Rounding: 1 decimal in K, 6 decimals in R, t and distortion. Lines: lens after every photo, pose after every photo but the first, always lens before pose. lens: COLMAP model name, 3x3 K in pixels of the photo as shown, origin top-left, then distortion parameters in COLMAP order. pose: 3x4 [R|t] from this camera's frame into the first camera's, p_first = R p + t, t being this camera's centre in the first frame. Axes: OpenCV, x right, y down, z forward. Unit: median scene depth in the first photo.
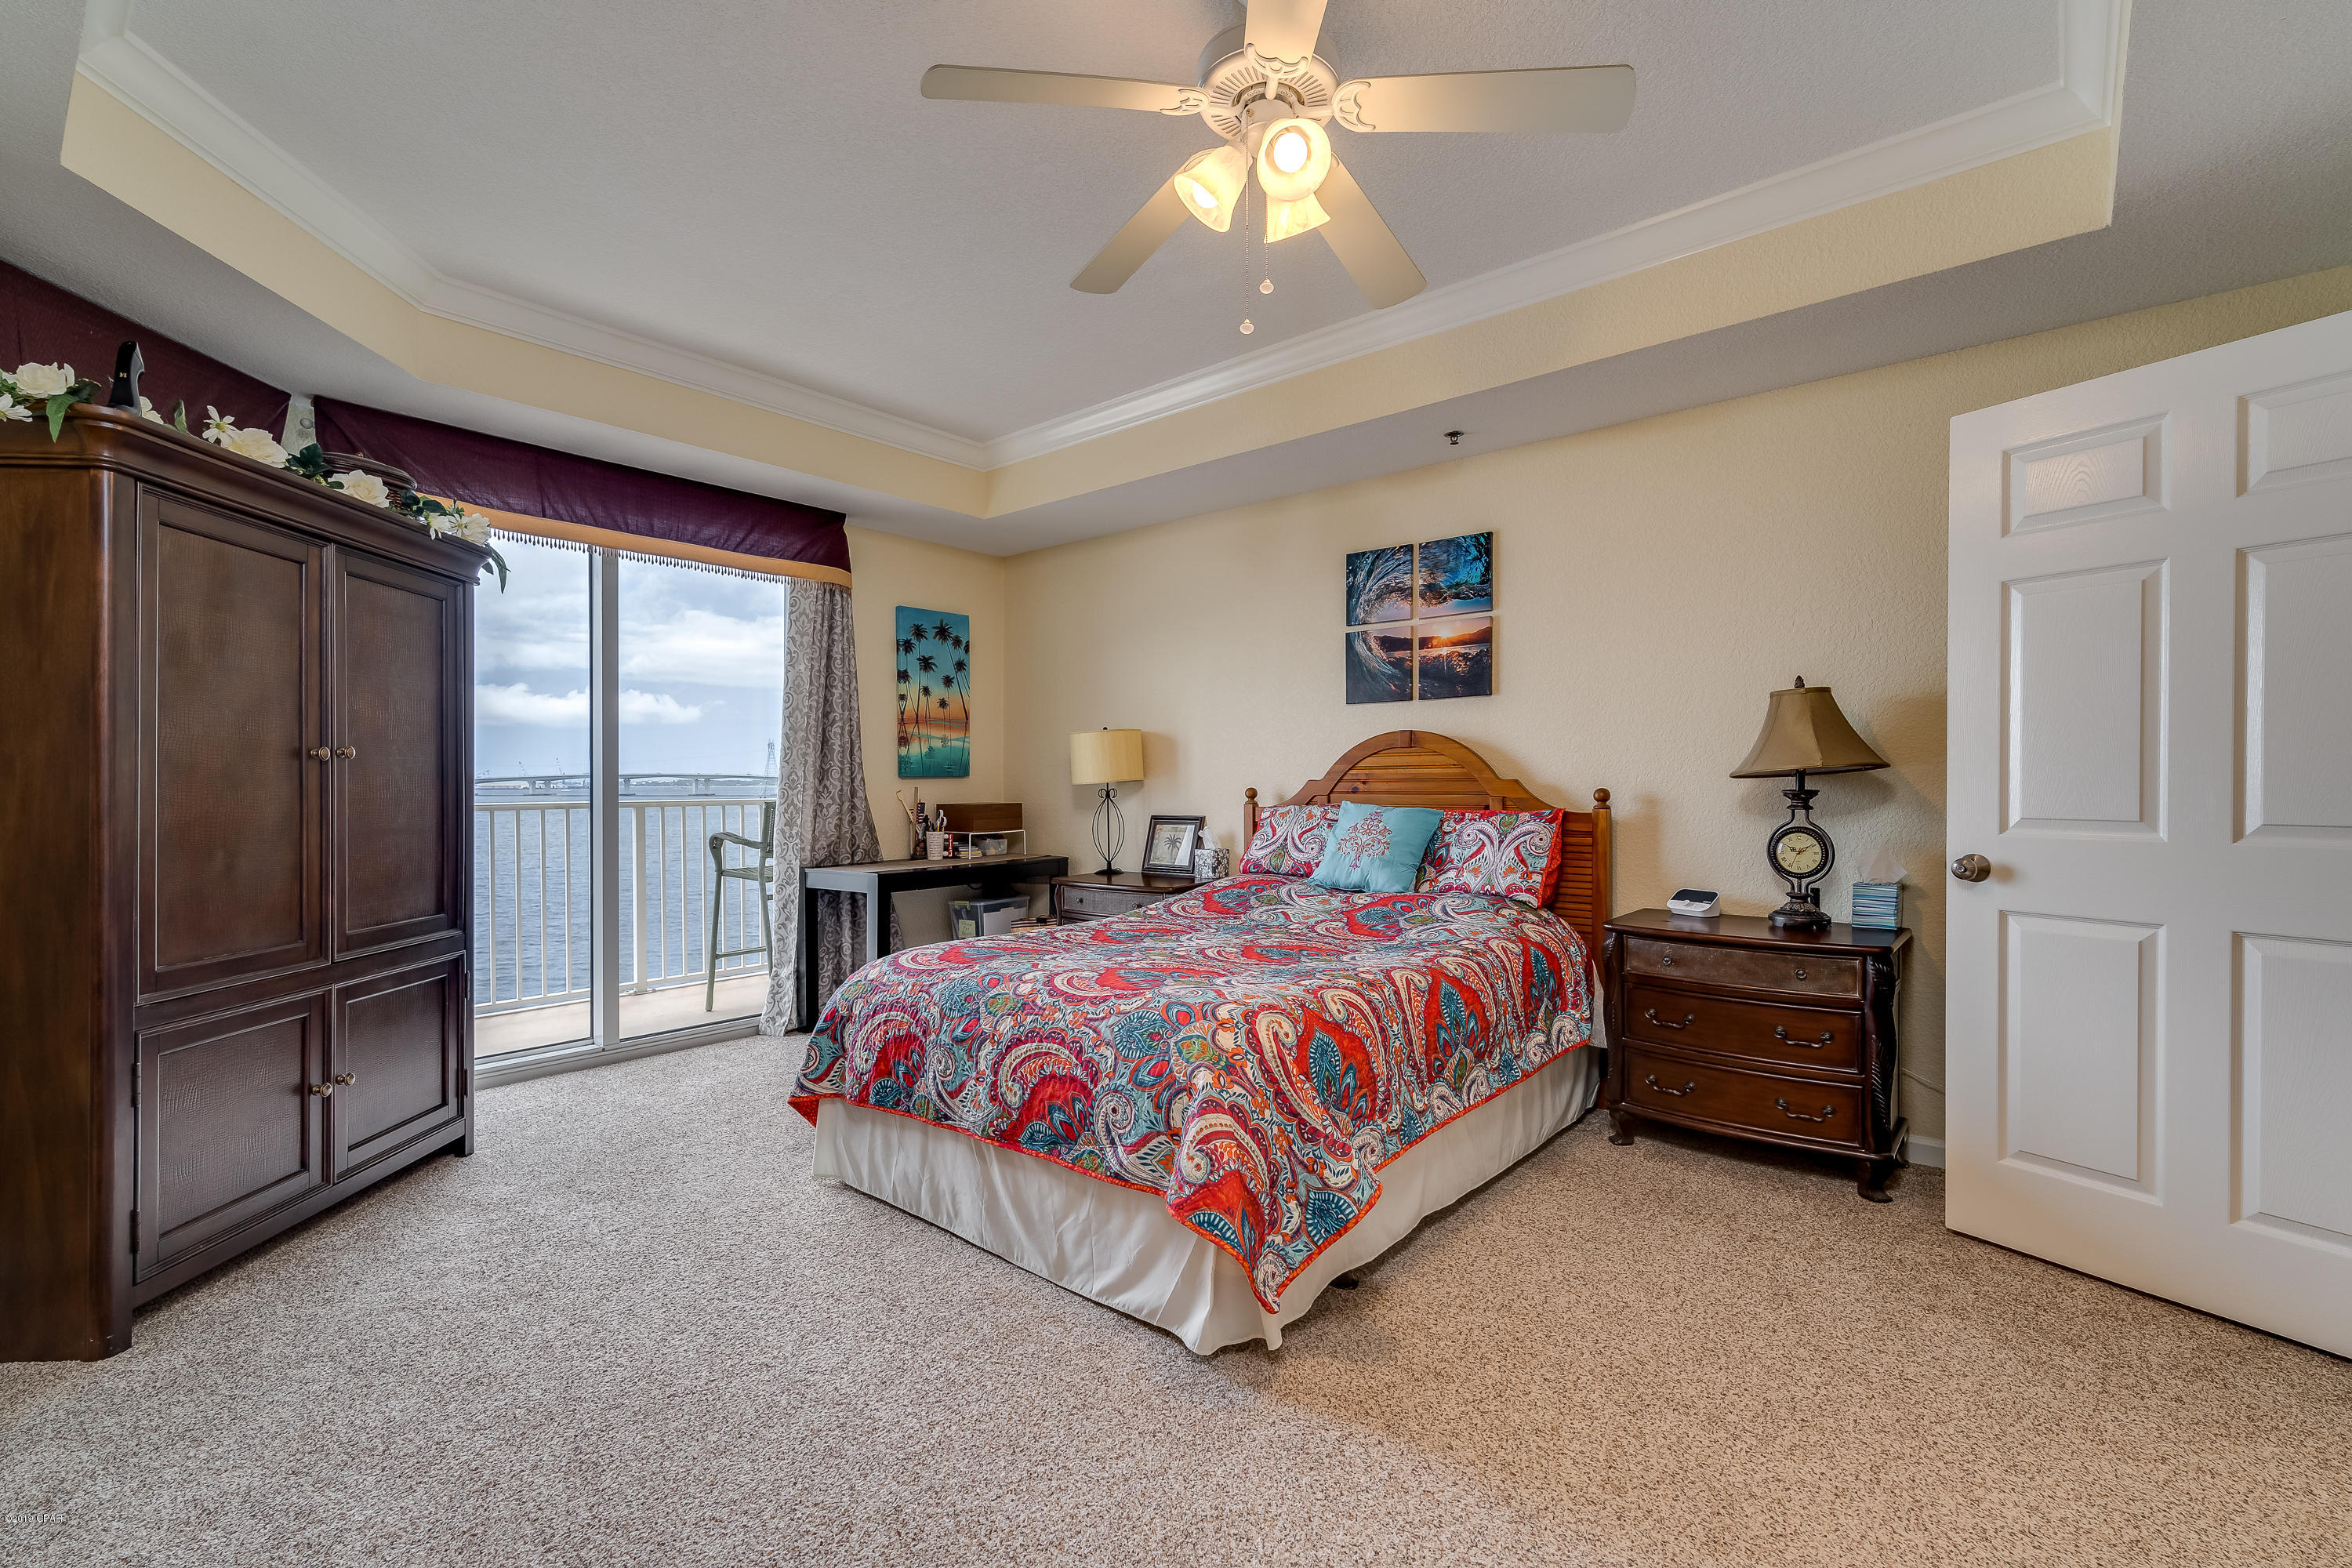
lens RADIAL K [[1009.7, 0, 1176.0], [0, 1009.7, 784.0], [0, 0, 1]] dist [-0.000461, -0.000131]
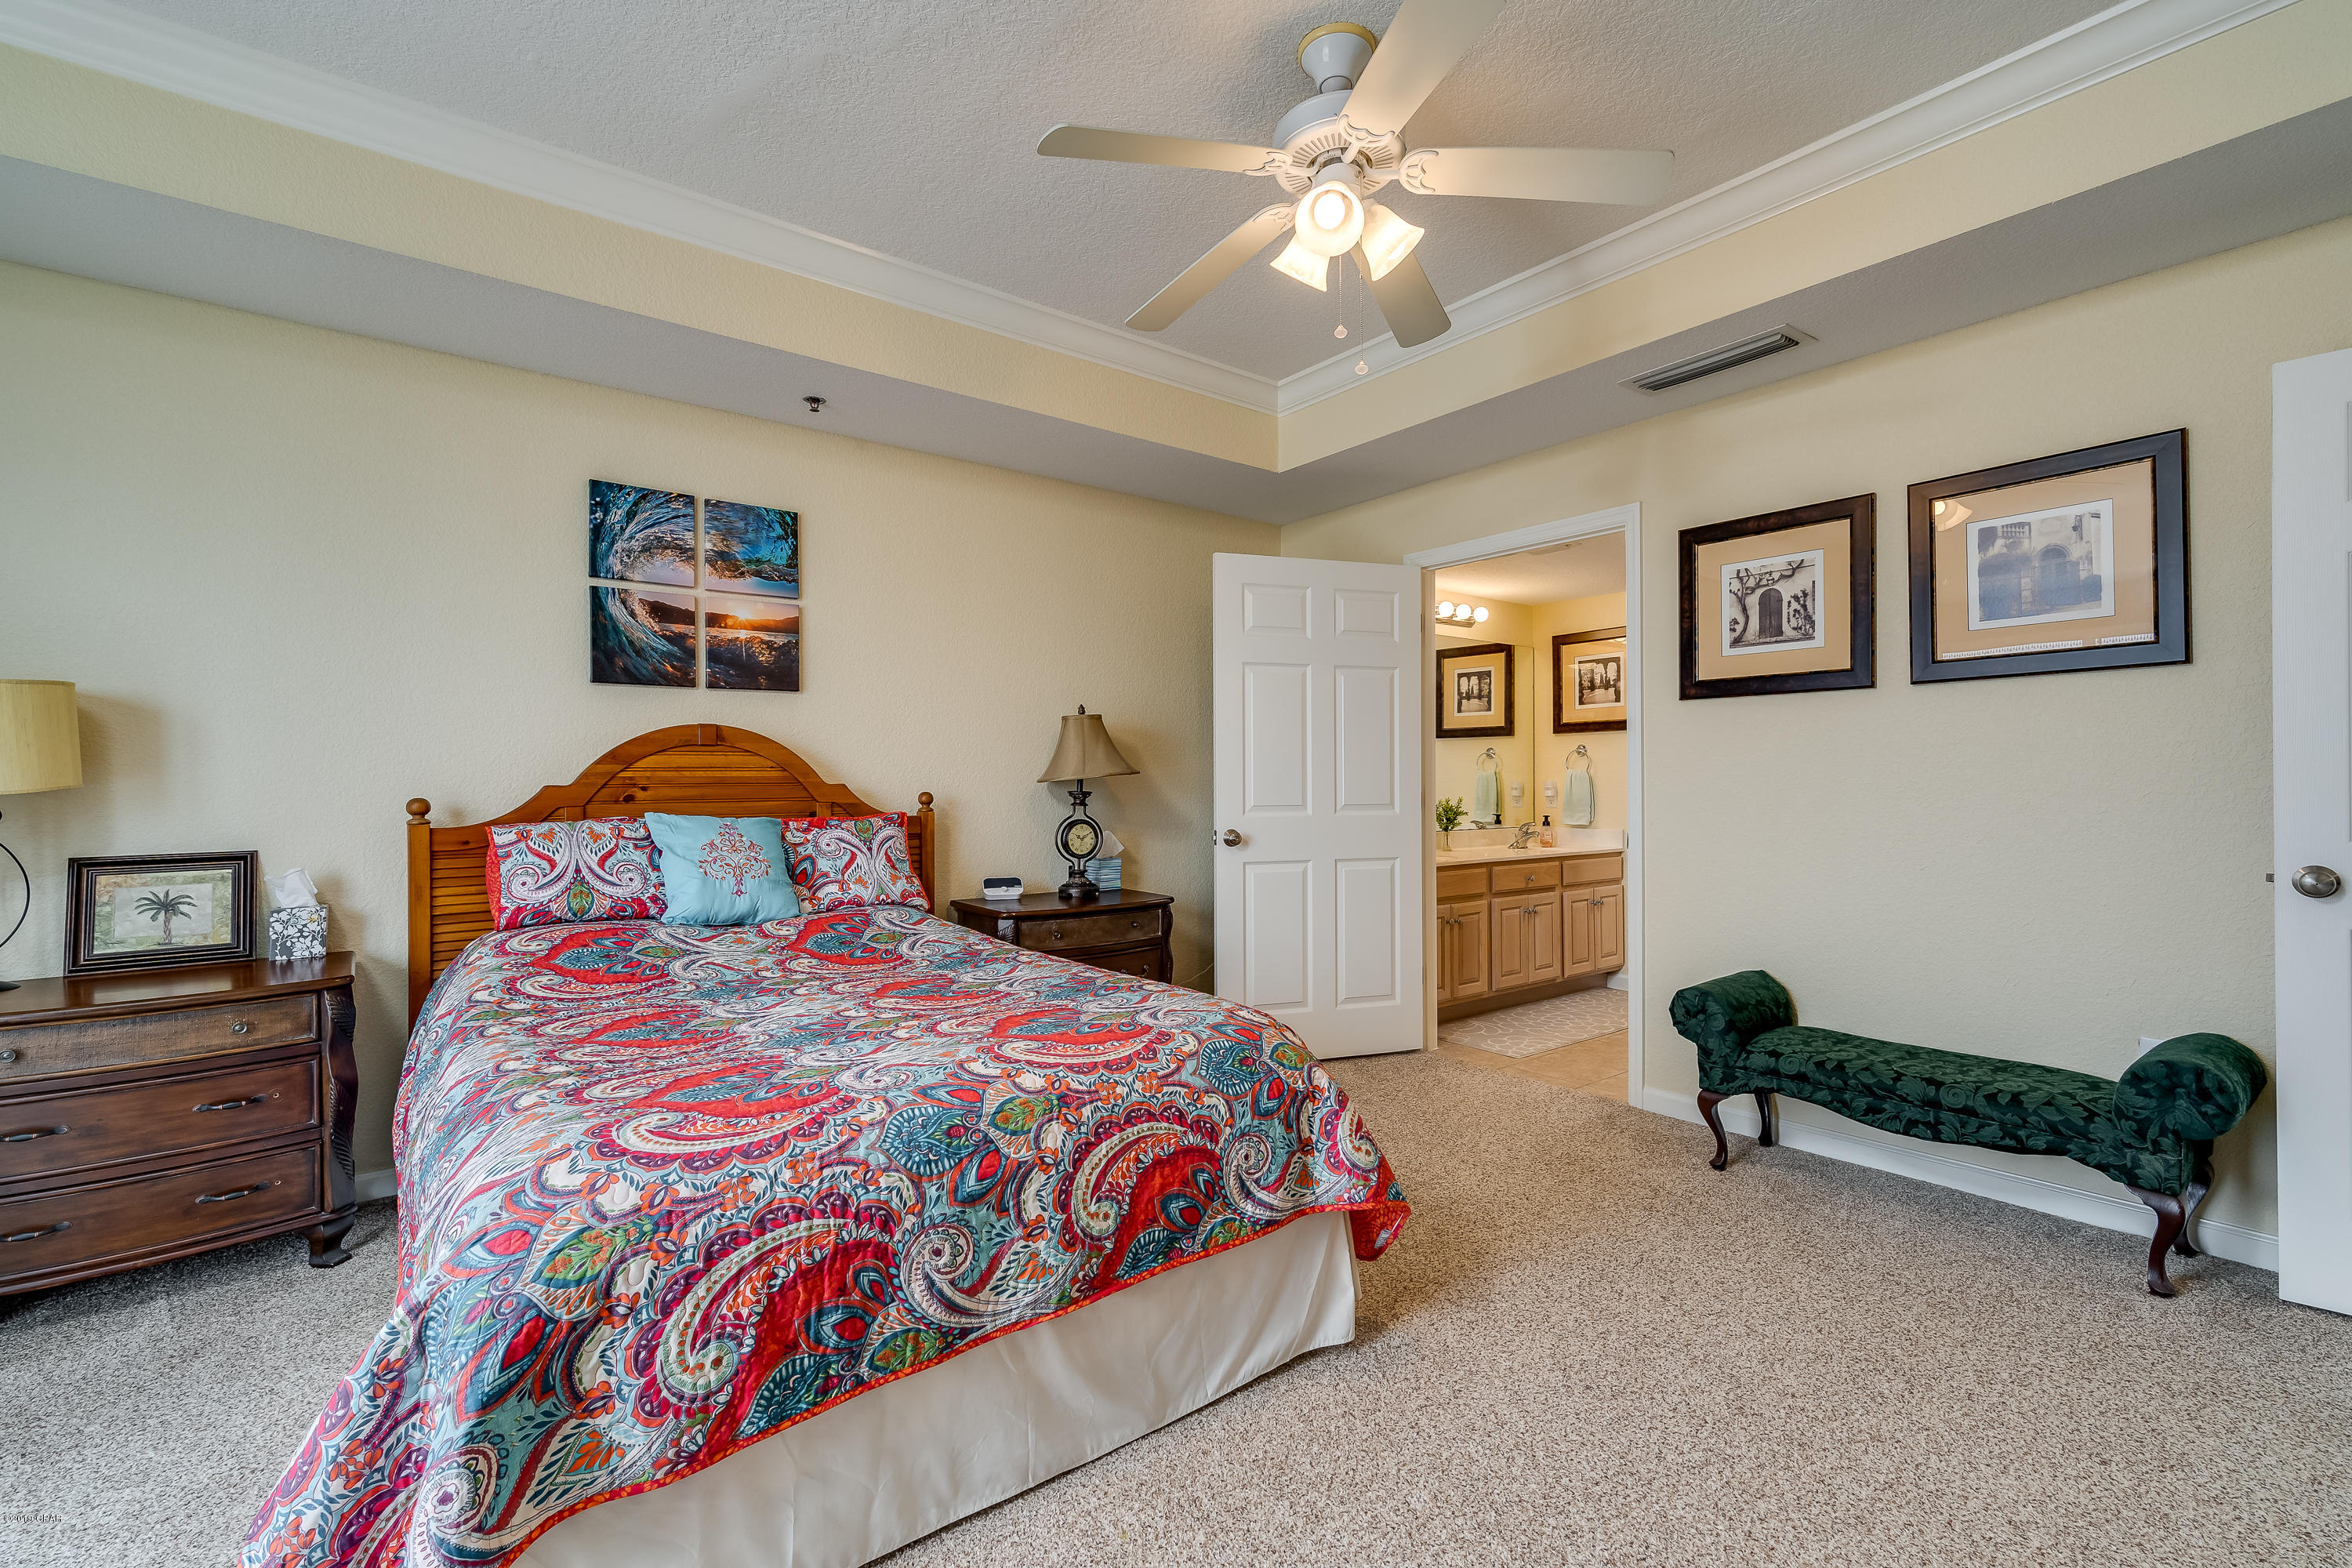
lens RADIAL K [[1009.7, 0, 1176.0], [0, 1009.7, 784.0], [0, 0, 1]] dist [-0.000461, -0.000131]
pose [[0.220083, -0.000212, 0.975481, -0.493014], [0.008119, 0.999966, -0.001614, -0.000281], [-0.975447, 0.008275, 0.220077, 0.456848]]
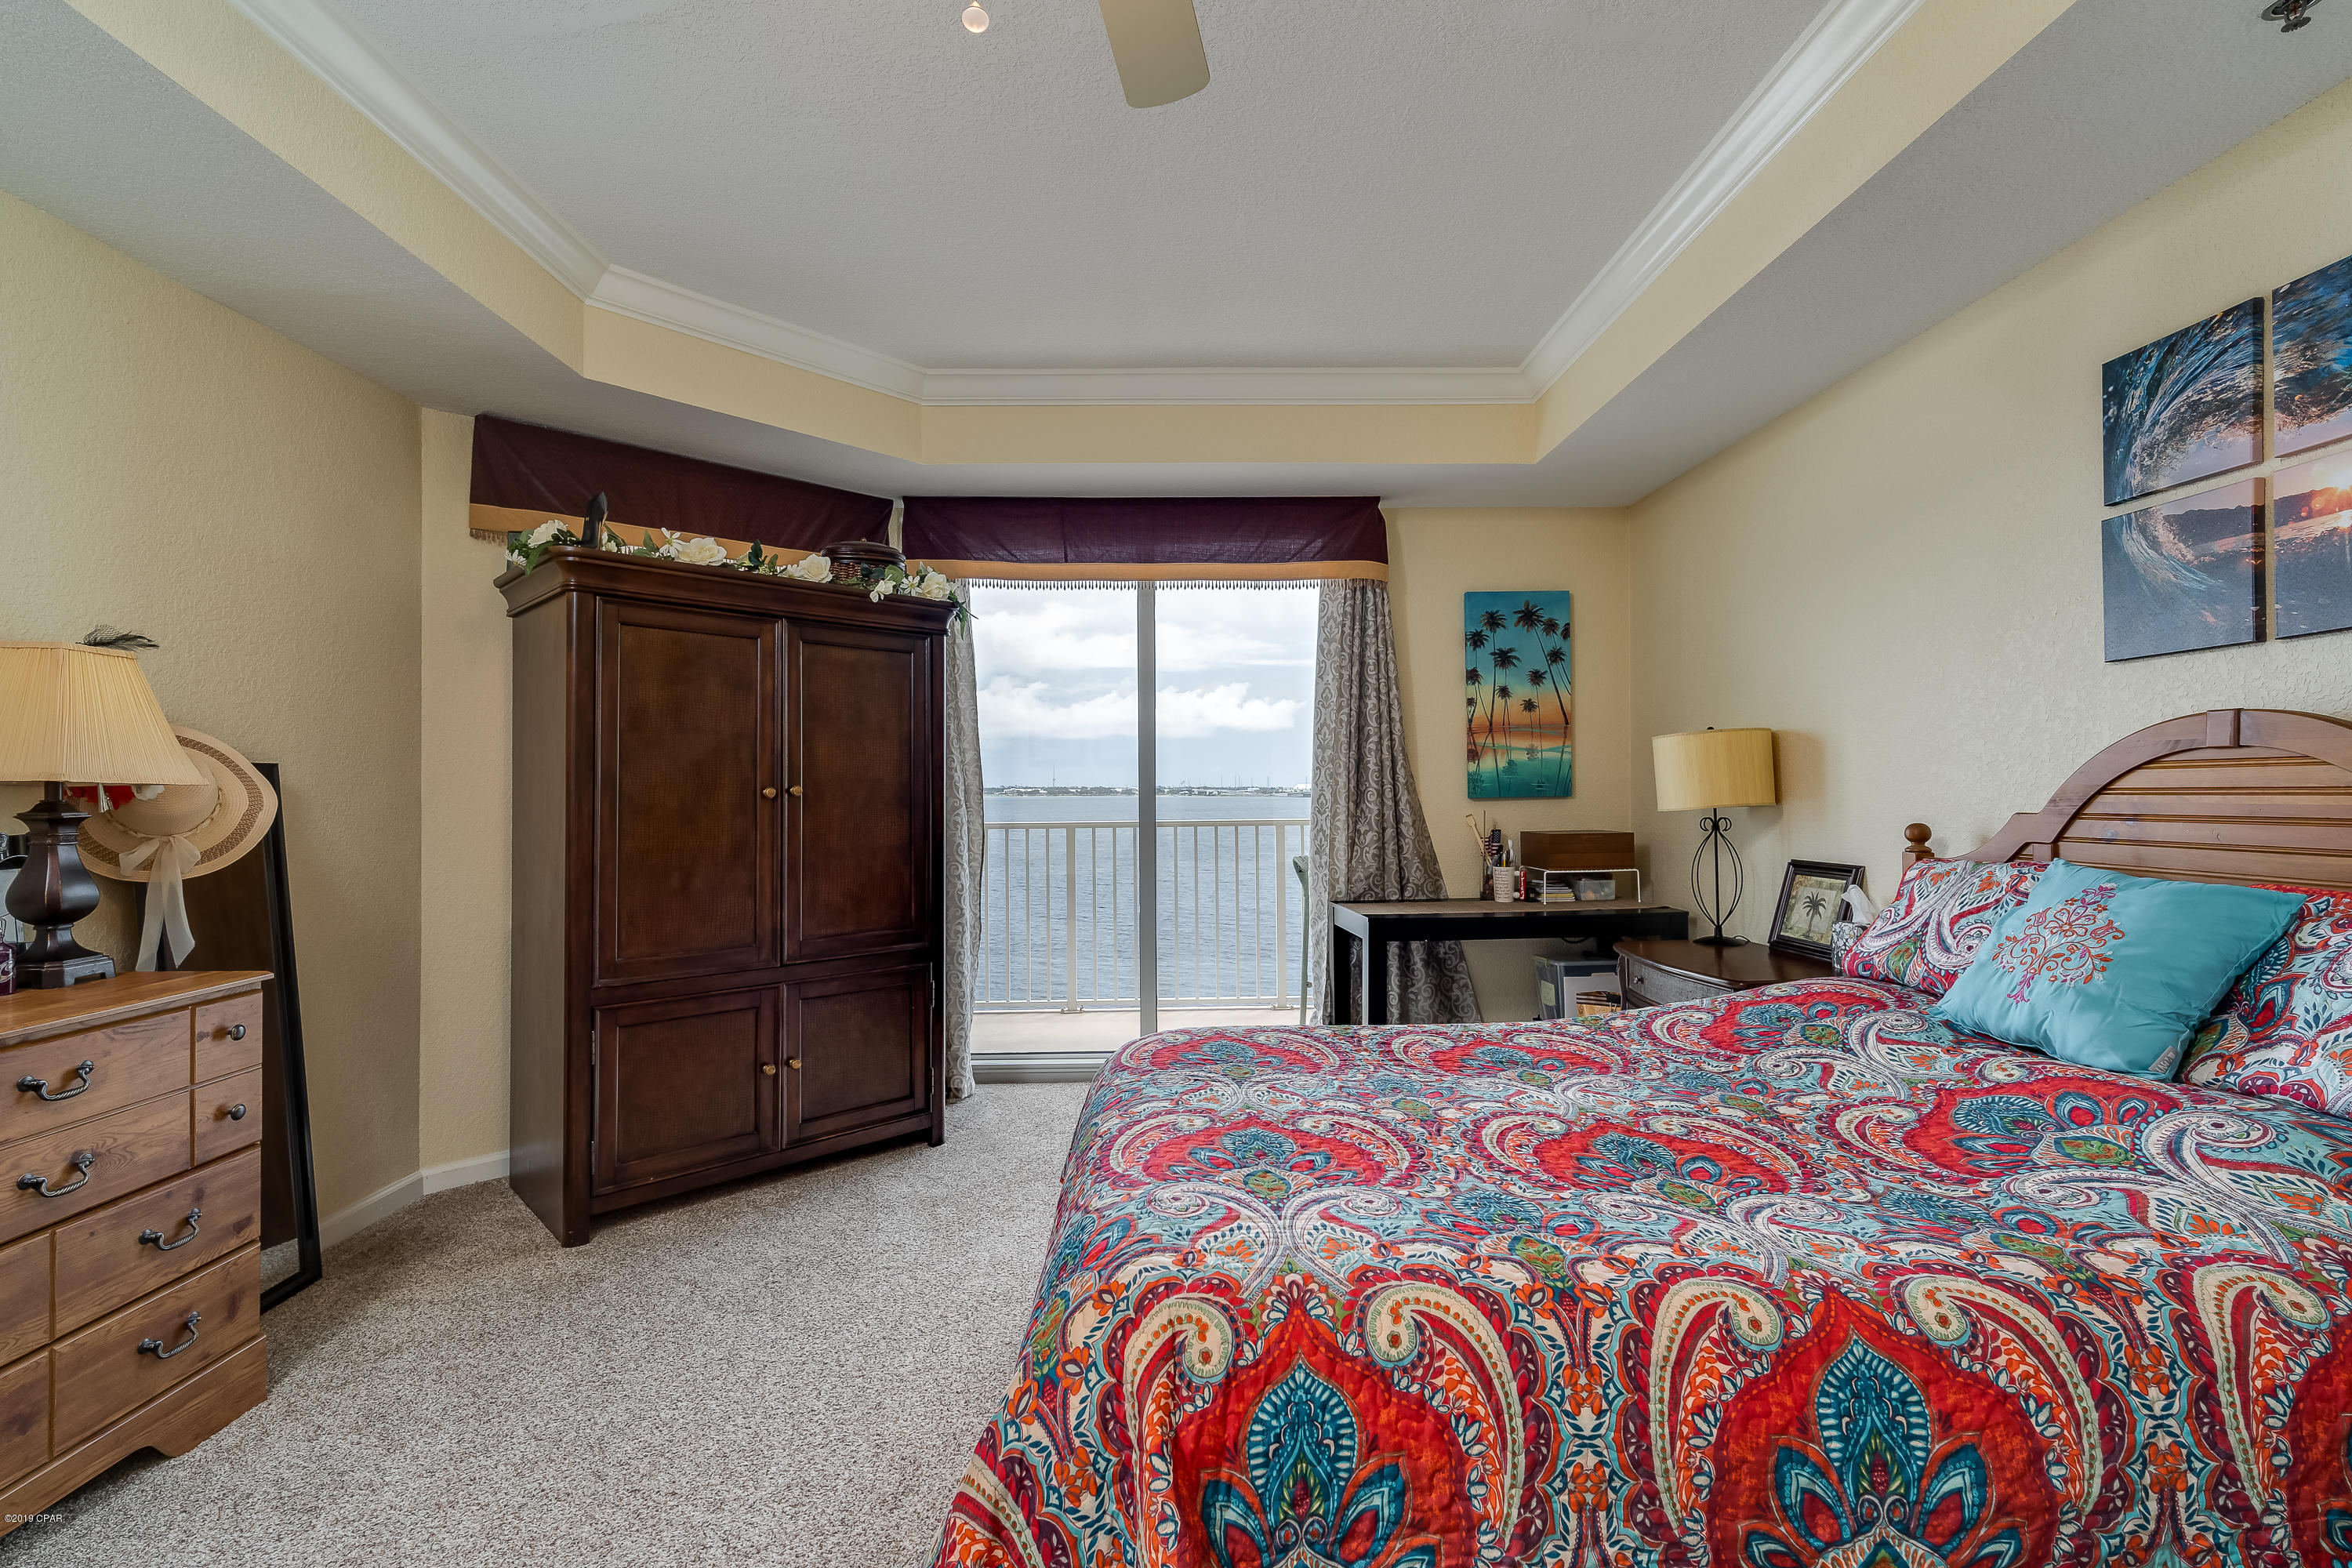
lens RADIAL K [[1031.7, 0, 1184.6], [0, 1031.7, 776.0], [0, 0, 1]] dist [0.001610, -0.000215]
pose [[0.668508, -0.013561, -0.743581, 0.263030], [0.004846, 0.999892, -0.013879, -0.019303], [0.743689, 0.005675, 0.668501, 0.343756]]
